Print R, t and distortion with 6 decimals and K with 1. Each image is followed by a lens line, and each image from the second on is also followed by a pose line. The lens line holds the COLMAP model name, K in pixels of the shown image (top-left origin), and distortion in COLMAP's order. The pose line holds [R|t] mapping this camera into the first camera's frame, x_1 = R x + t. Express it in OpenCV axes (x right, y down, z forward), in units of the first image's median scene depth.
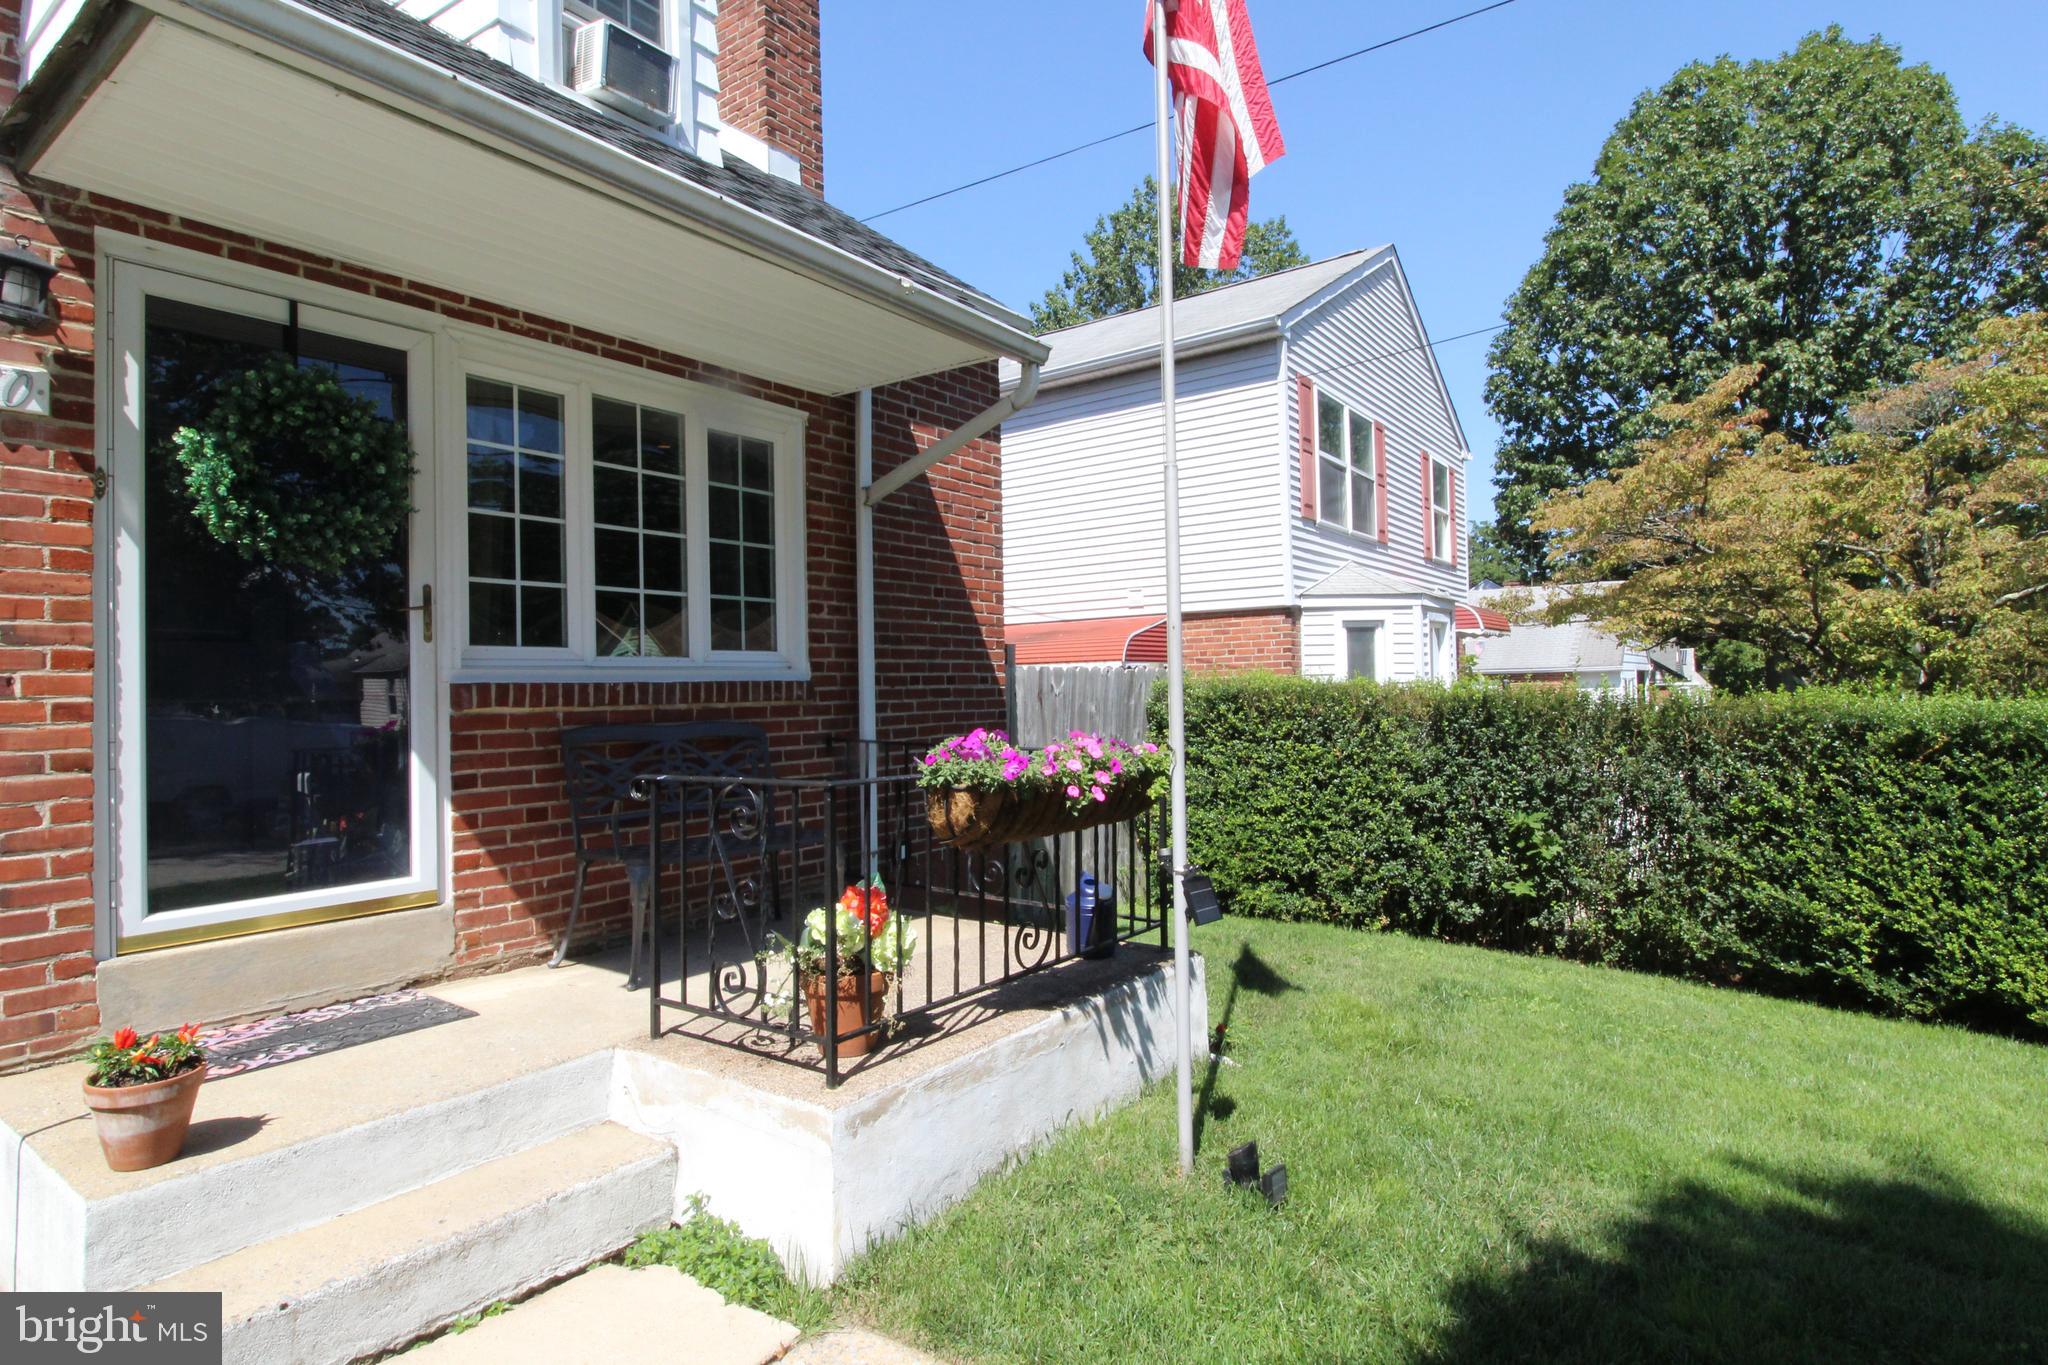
lens RADIAL K [[1075.2, 0, 1021.0], [0, 1075.2, 680.4], [0, 0, 1]] dist [-0.005606, -0.003827]
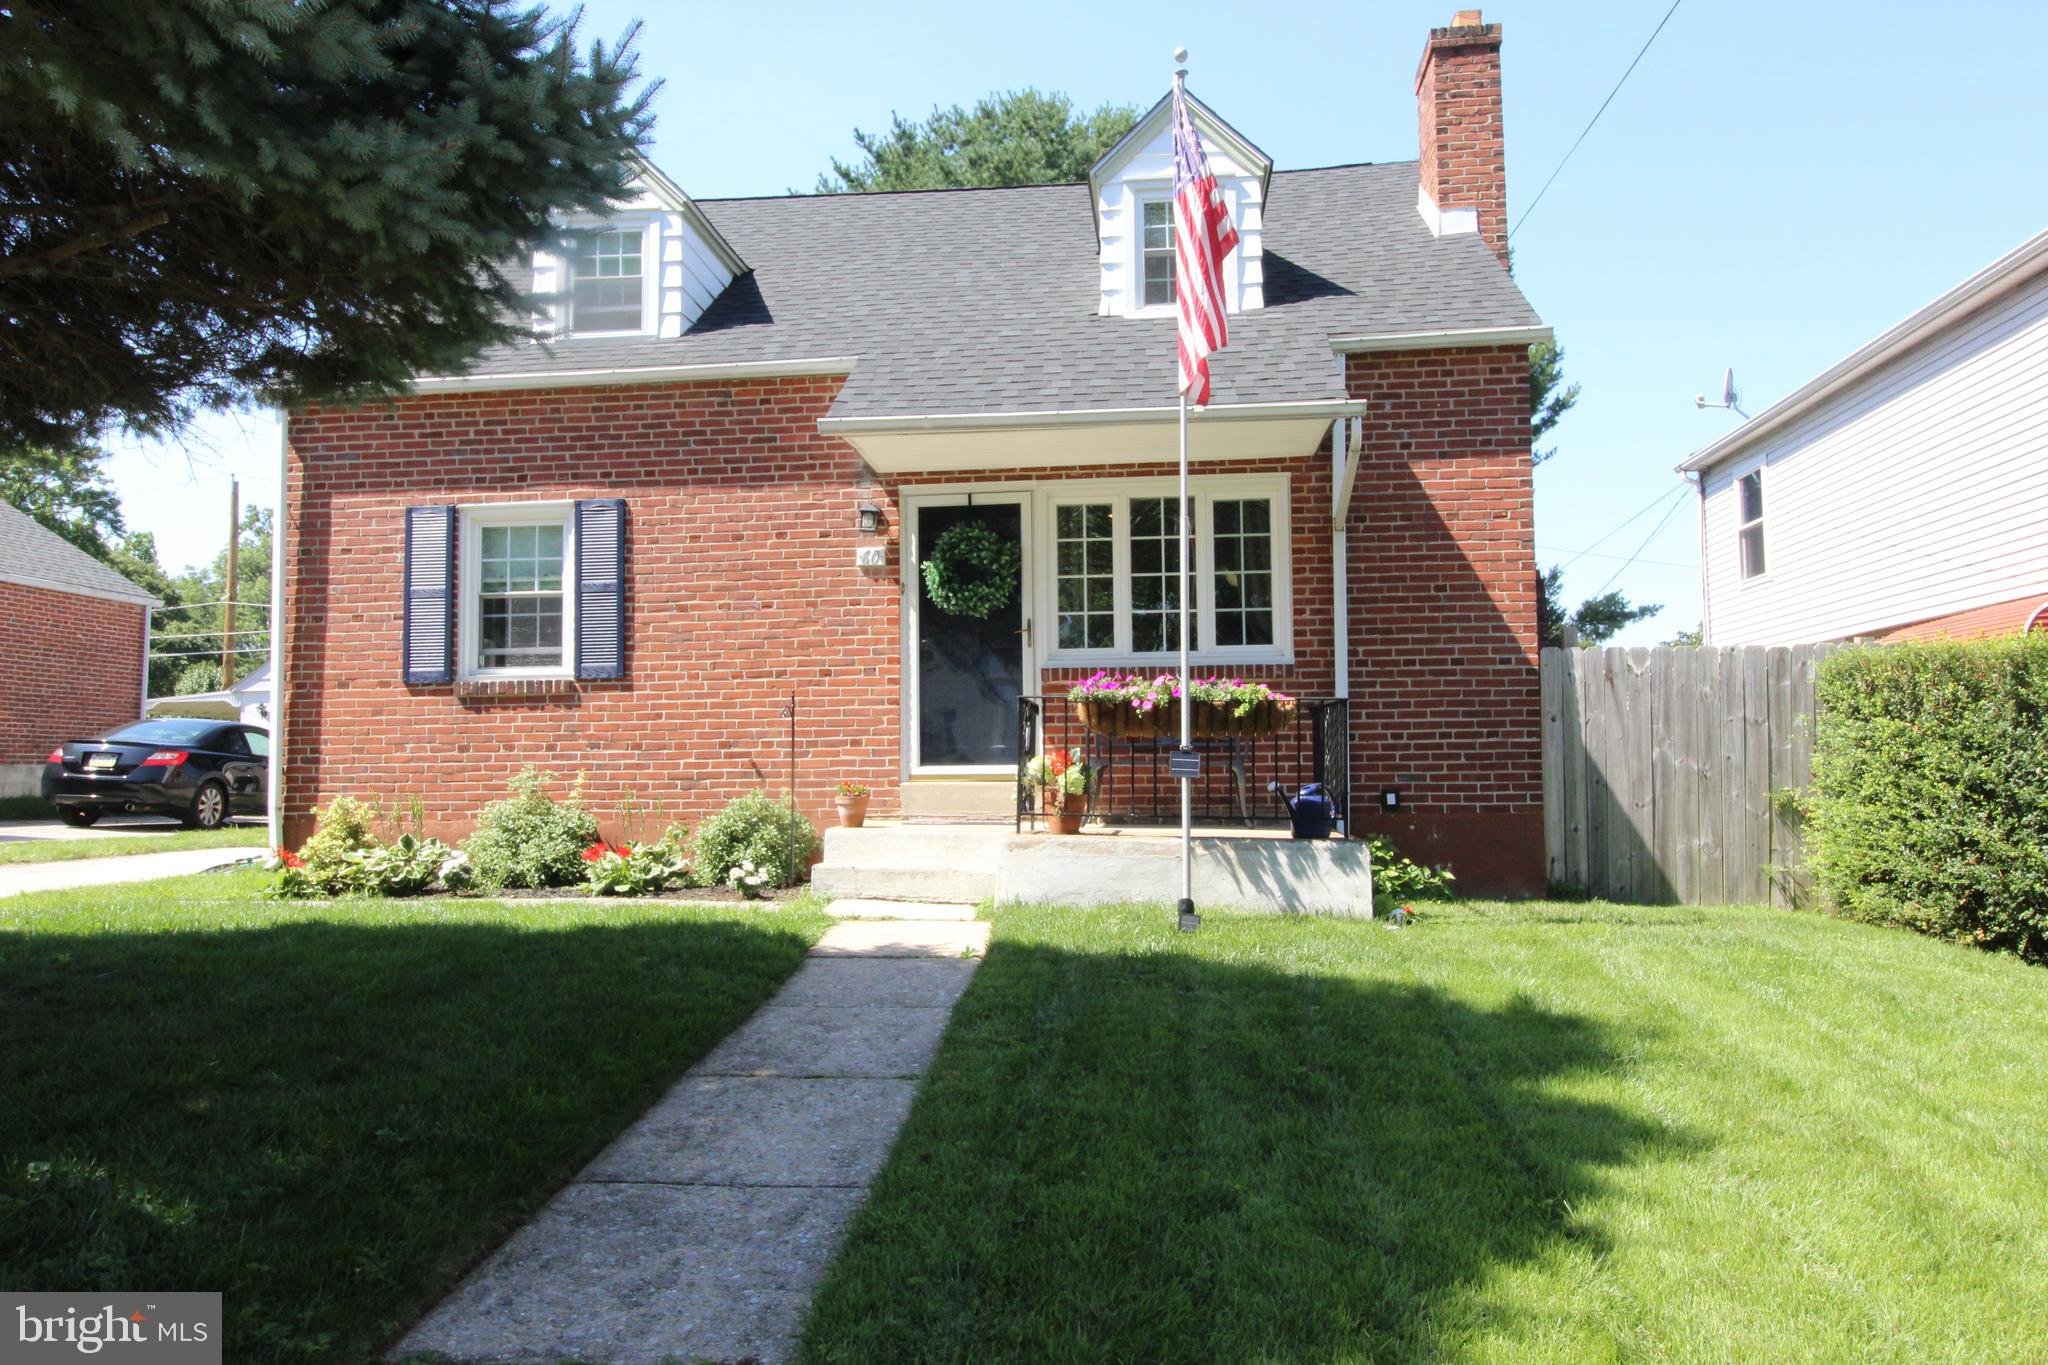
lens RADIAL K [[1488.7, 0, 1026.9], [0, 1488.7, 681.9], [0, 0, 1]] dist [0.000192, -0.000641]
pose [[0.463704, -0.026097, -0.885606, 1.800268], [0.006704, 0.999641, -0.025947, 0.094749], [0.885965, 0.006095, 0.463712, -0.264618]]
